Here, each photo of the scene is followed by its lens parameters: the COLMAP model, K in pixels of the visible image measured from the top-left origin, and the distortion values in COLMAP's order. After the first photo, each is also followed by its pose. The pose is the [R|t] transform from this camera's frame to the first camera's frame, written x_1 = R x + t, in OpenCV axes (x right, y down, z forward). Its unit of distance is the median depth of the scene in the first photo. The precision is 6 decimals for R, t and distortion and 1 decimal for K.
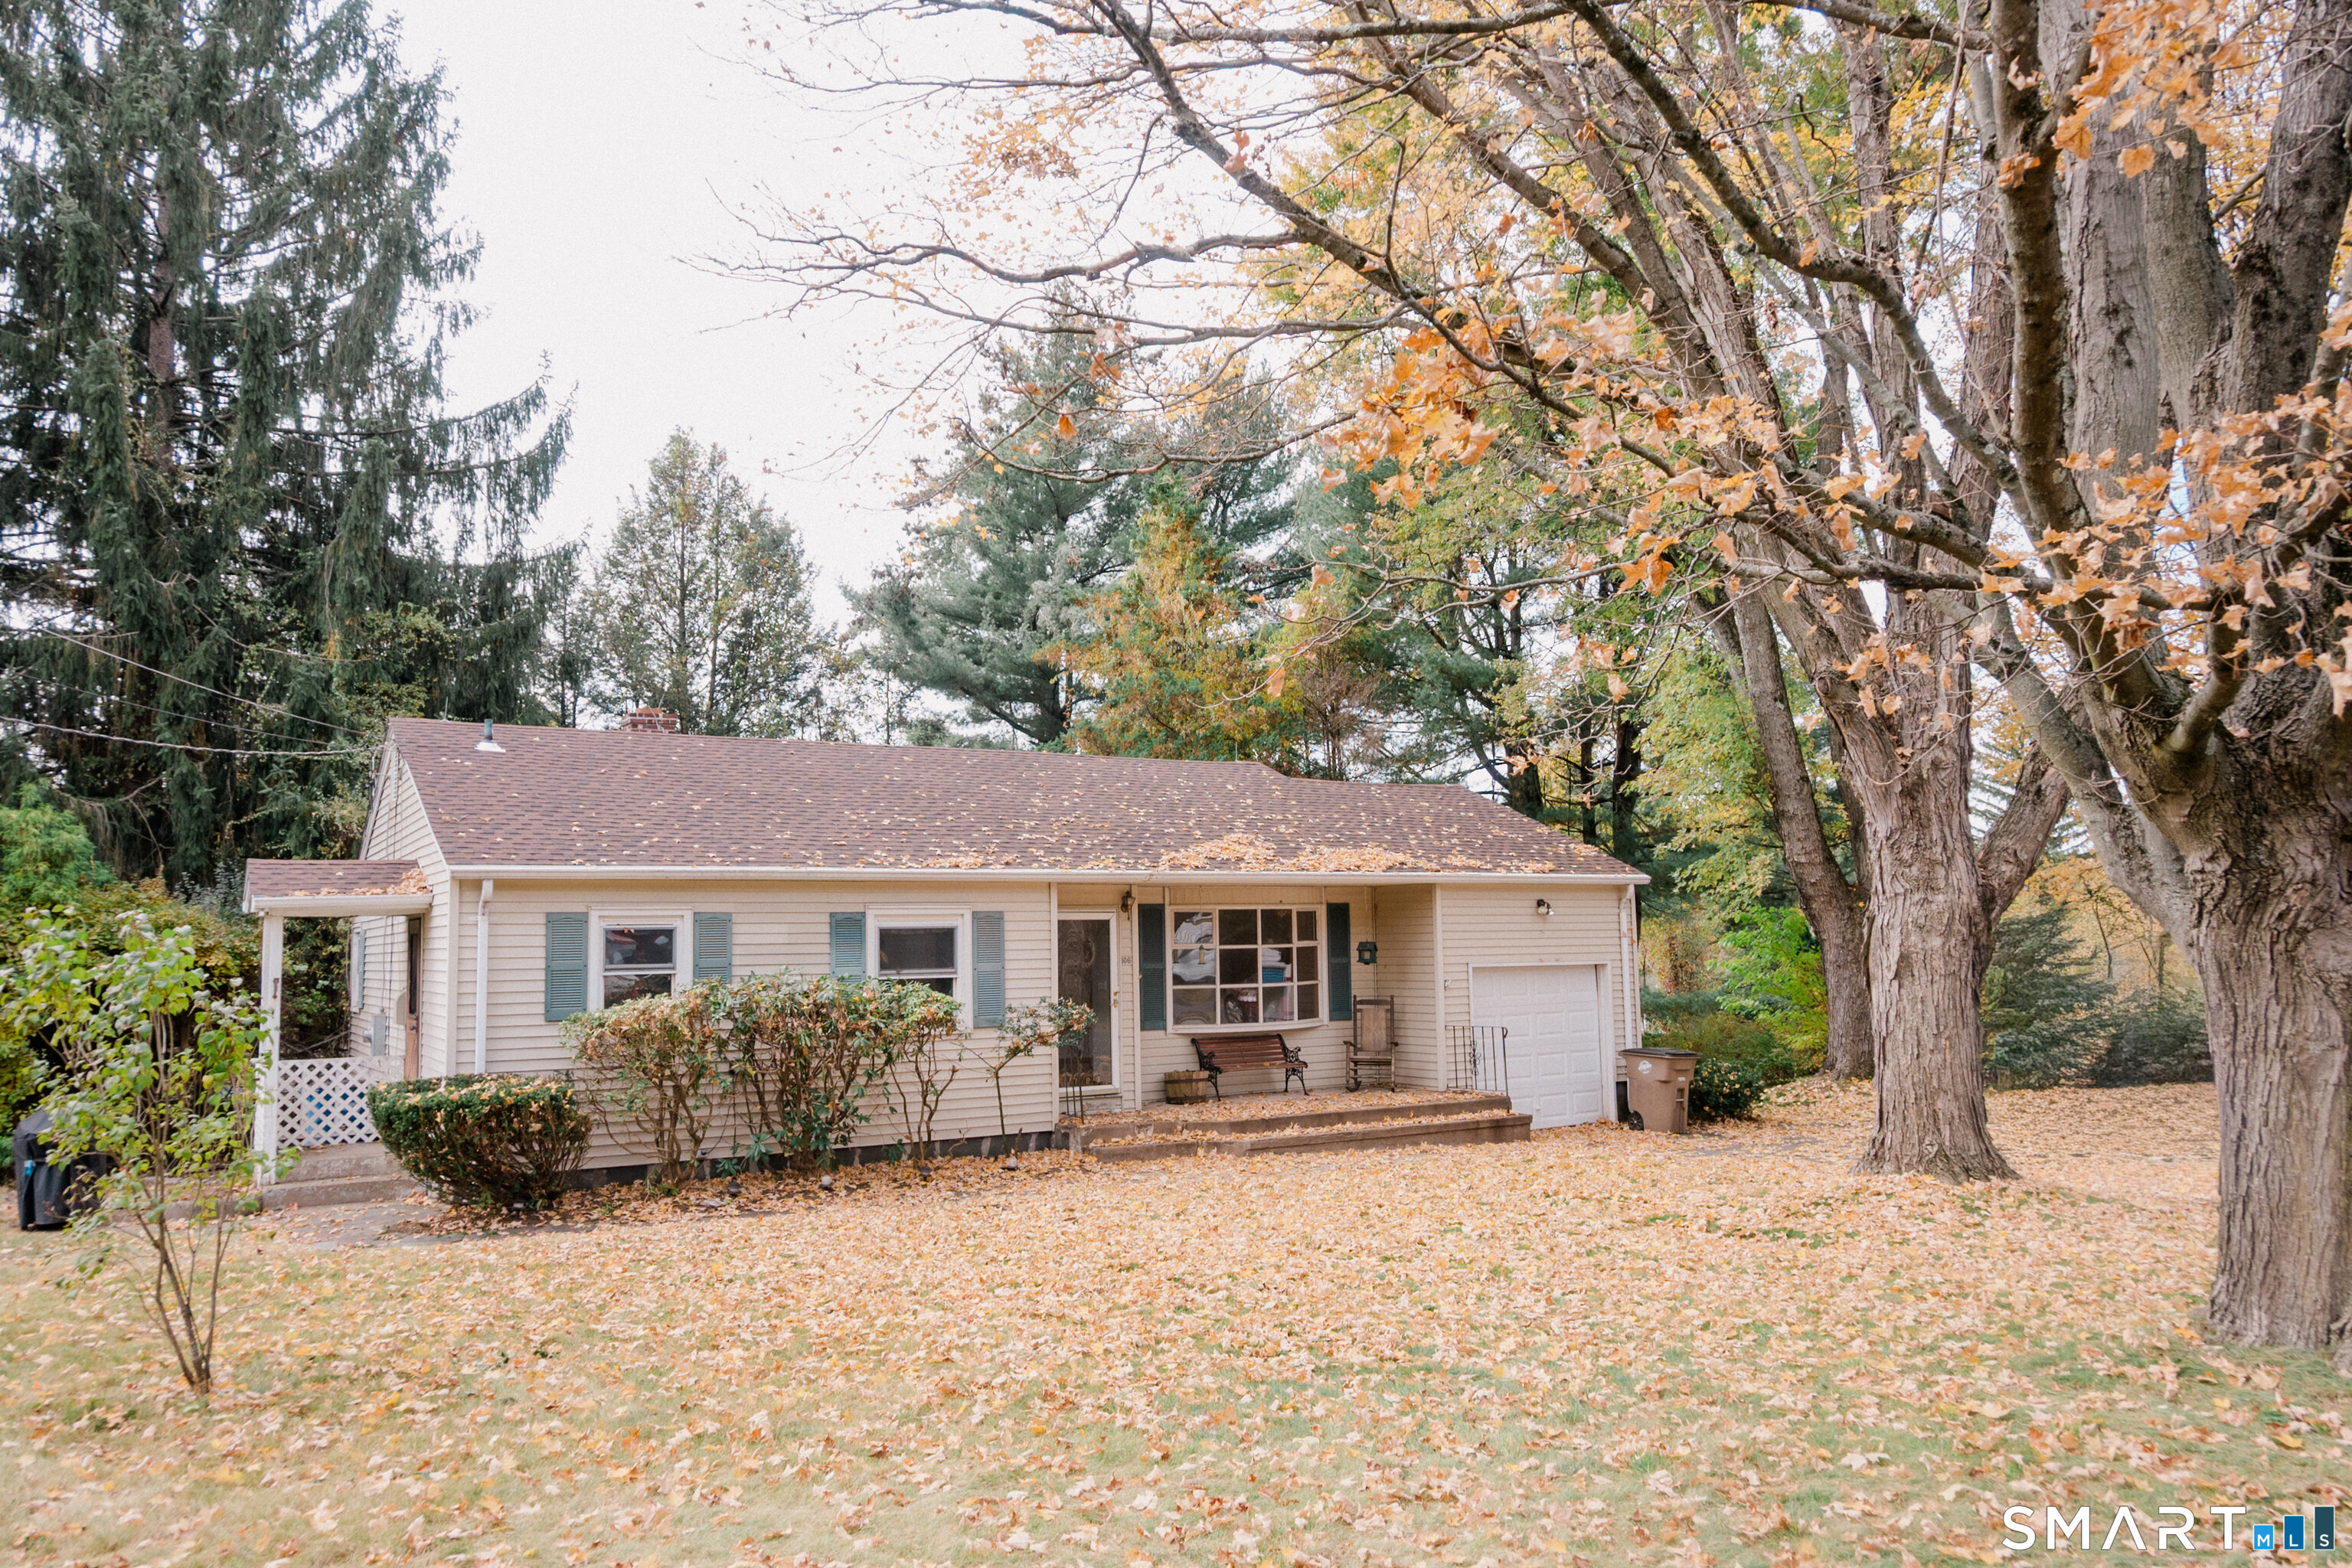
lens RADIAL K [[1697.5, 0, 1169.7], [0, 1697.5, 783.2], [0, 0, 1]] dist [0.001938, 0.001928]
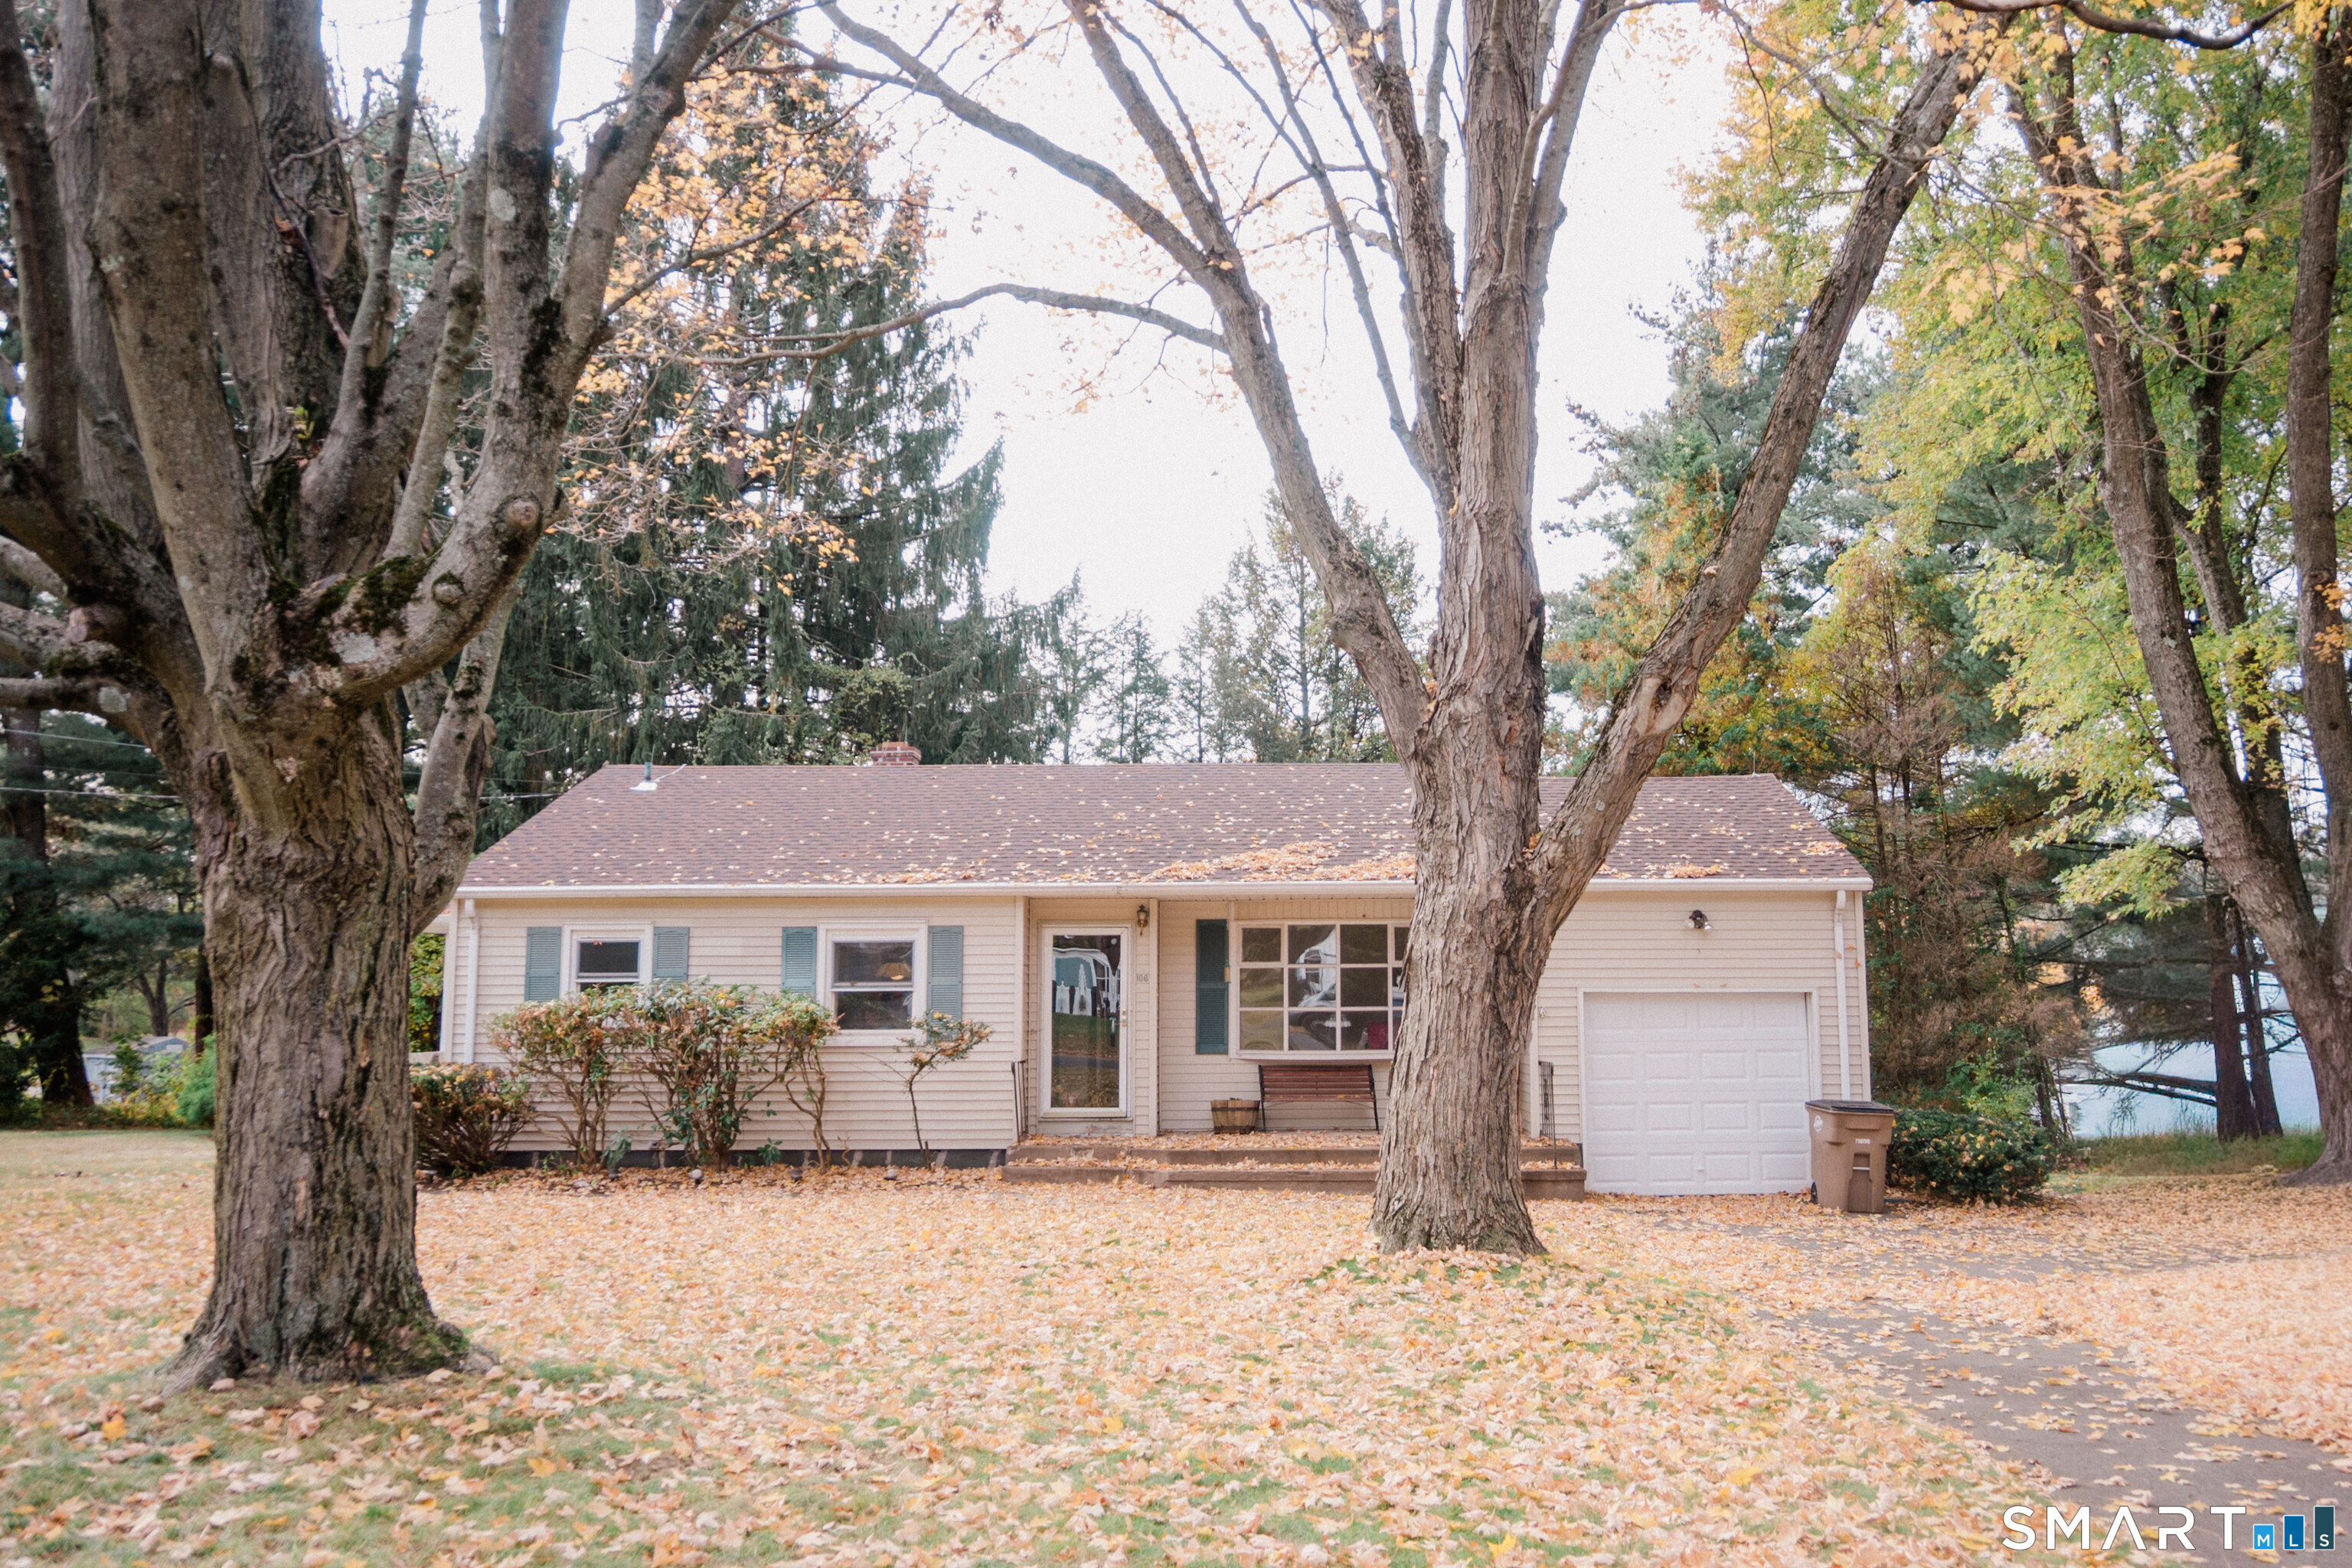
lens RADIAL K [[1821.5, 0, 1175.3], [0, 1821.5, 789.8], [0, 0, 1]] dist [-0.004728, -0.000629]
pose [[0.841821, -0.048626, -0.537562, 0.594871], [0.041366, 0.998817, -0.025571, 0.028636], [0.538169, -0.000710, 0.842836, 0.166619]]
